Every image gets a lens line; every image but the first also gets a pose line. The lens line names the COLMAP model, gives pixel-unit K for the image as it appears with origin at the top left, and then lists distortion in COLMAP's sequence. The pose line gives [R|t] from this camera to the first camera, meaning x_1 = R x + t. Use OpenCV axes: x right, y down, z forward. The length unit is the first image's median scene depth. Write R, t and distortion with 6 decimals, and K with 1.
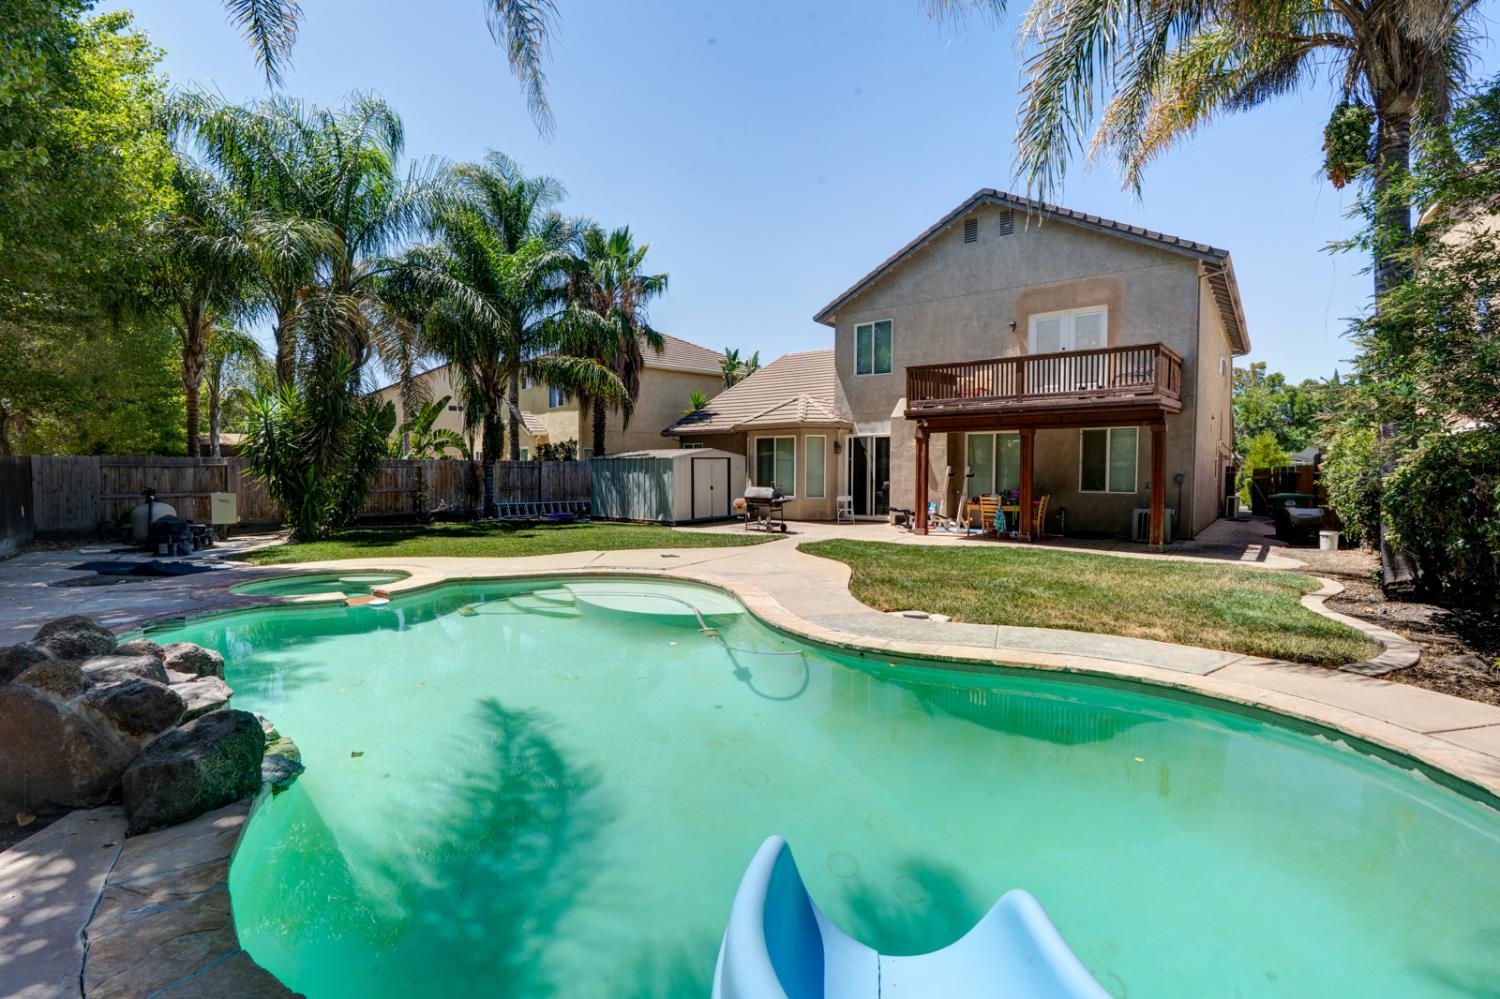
lens RADIAL K [[686.5, 0, 758.6], [0, 686.5, 492.3], [0, 0, 1]] dist [0.000336, 0.001058]
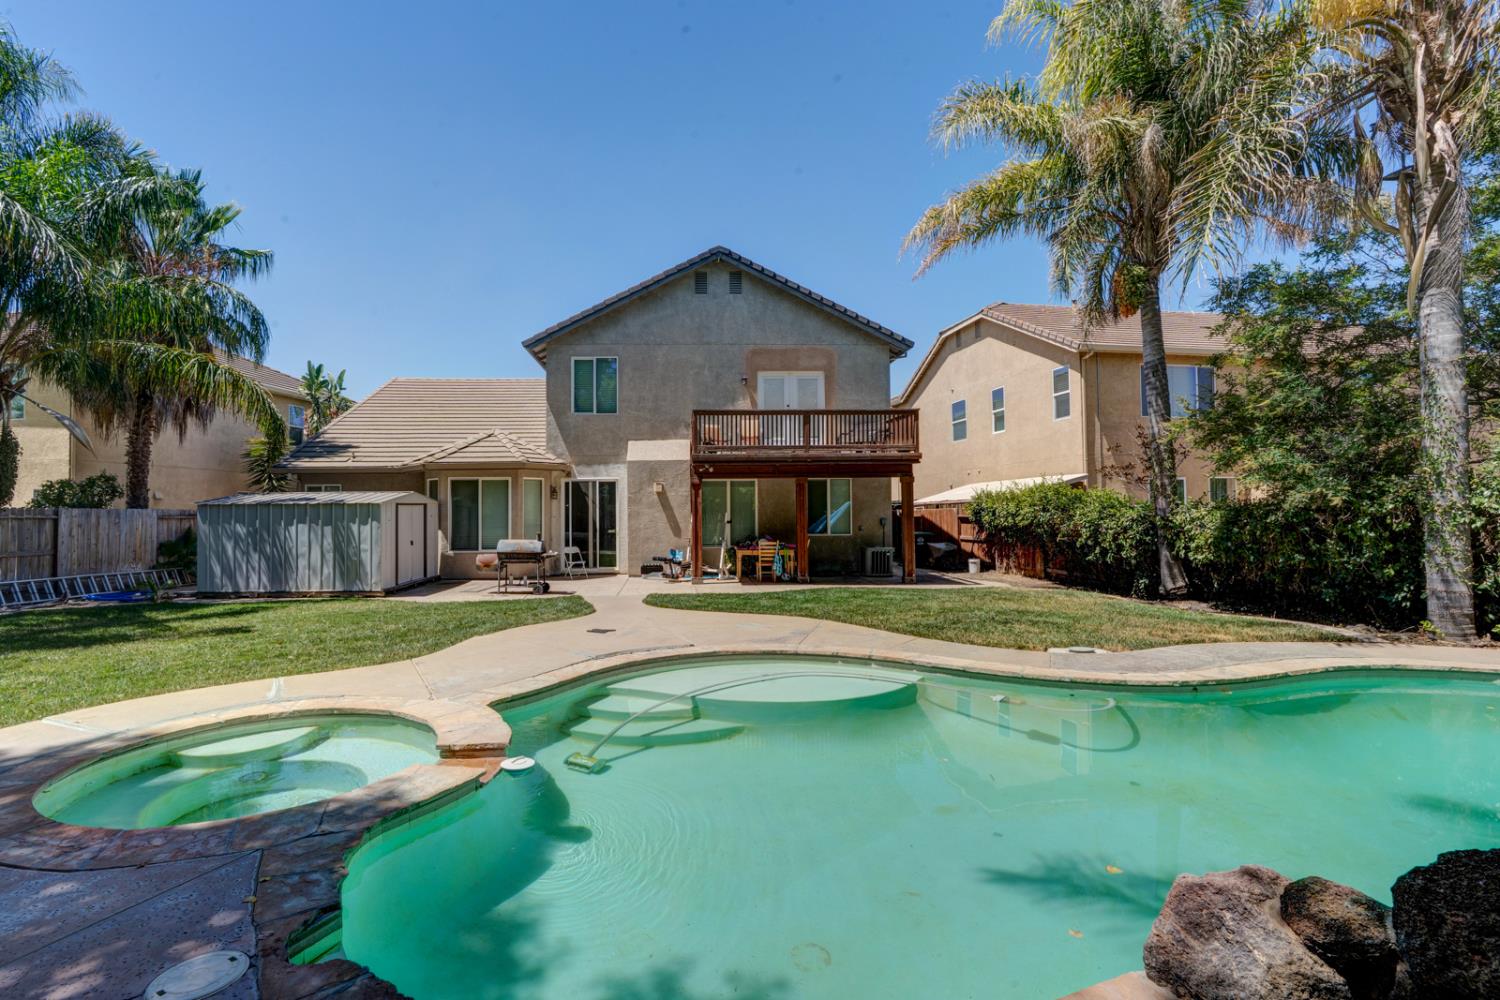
lens RADIAL K [[706.1, 0, 708.4], [0, 706.1, 498.4], [0, 0, 1]] dist [-0.003171, -0.000145]
pose [[0.767019, 0.008178, 0.641572, -0.336109], [0.031401, 0.998242, -0.050265, -0.006527], [-0.640855, 0.058700, 0.765414, 0.195116]]
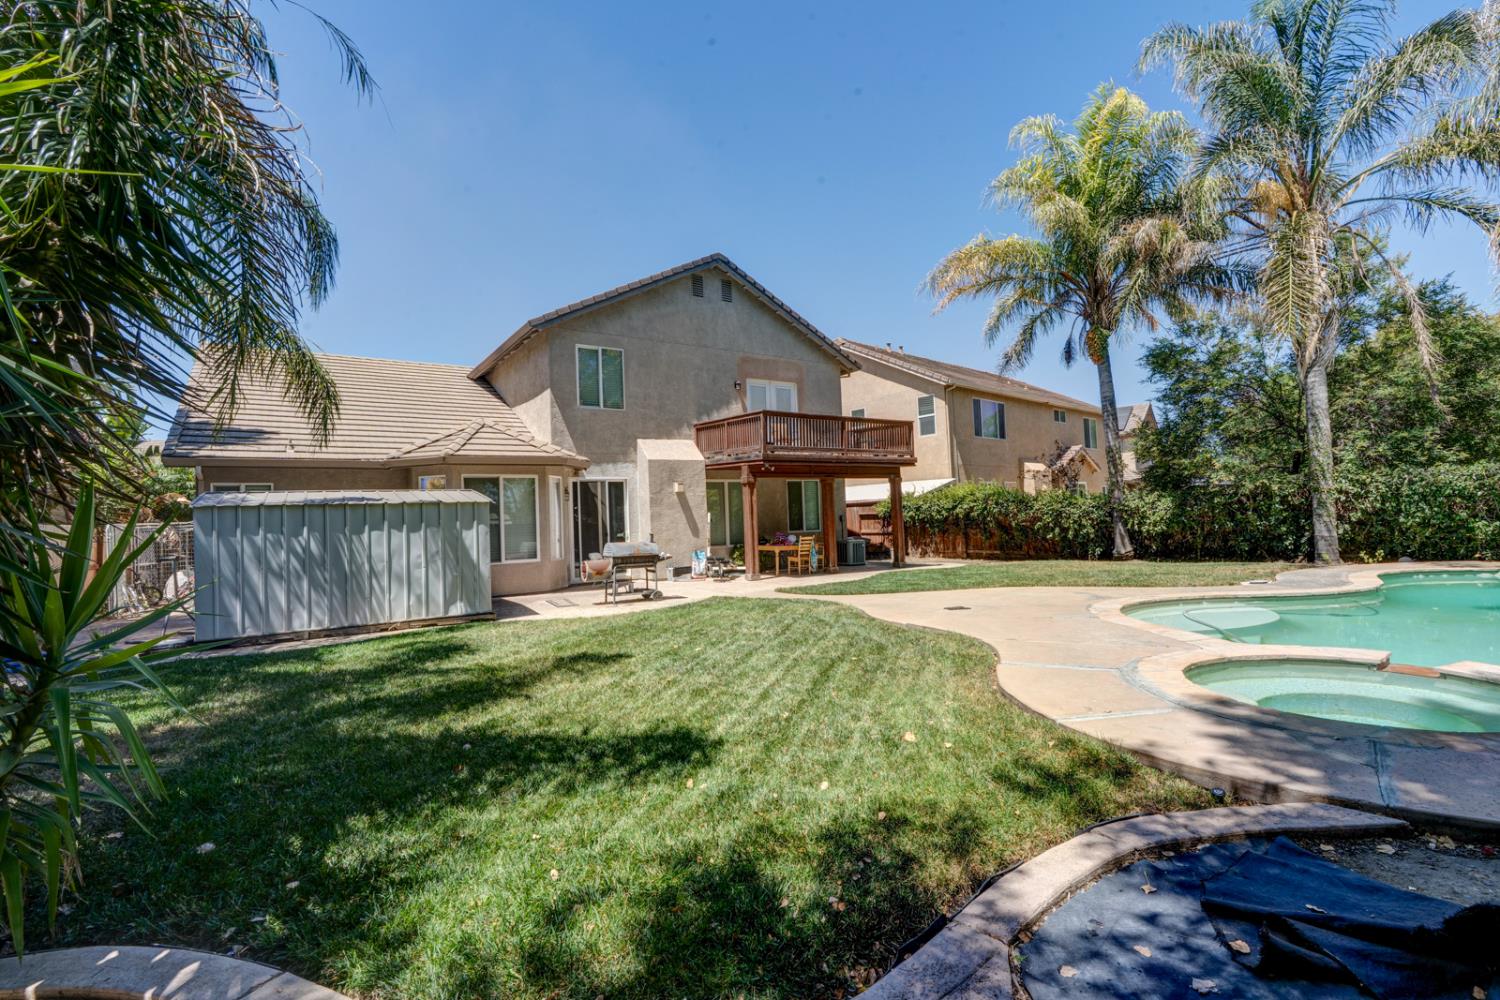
lens RADIAL K [[686.5, 0, 758.6], [0, 686.5, 492.8], [0, 0, 1]] dist [0.000336, 0.001058]
pose [[0.293096, 0.024922, 0.955758, -0.610651], [0.071608, 0.996280, -0.047938, -0.013295], [-0.953398, 0.082491, 0.290221, 0.603479]]
